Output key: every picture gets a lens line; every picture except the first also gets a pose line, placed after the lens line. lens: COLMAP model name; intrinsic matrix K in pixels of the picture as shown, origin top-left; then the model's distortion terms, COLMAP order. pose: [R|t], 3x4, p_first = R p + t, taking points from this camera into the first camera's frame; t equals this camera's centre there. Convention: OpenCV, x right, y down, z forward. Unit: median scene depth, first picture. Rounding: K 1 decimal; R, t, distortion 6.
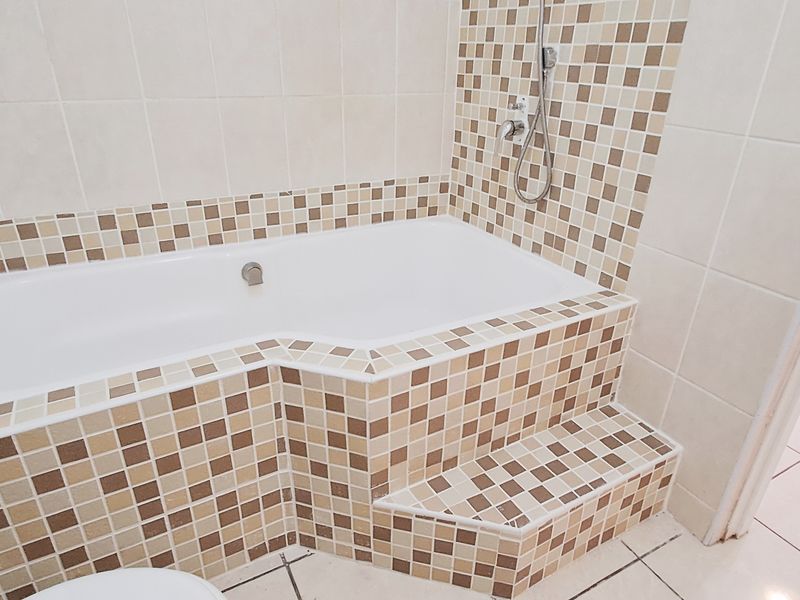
lens RADIAL K [[525.9, 0, 396.5], [0, 525.9, 293.4], [0, 0, 1]] dist [-0.001989, 0.009476]
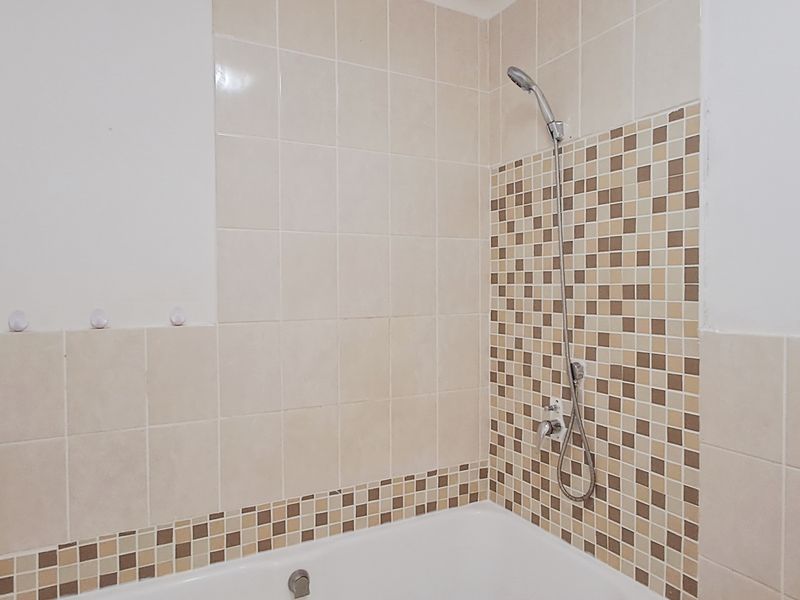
lens RADIAL K [[525.9, 0, 400.7], [0, 525.9, 302.1], [0, 0, 1]] dist [-0.001989, 0.009476]
pose [[0.999714, -0.021817, -0.009821, -0.069024], [0.015821, 0.910731, -0.412697, -0.109464], [0.017948, 0.412424, 0.910815, -0.091236]]
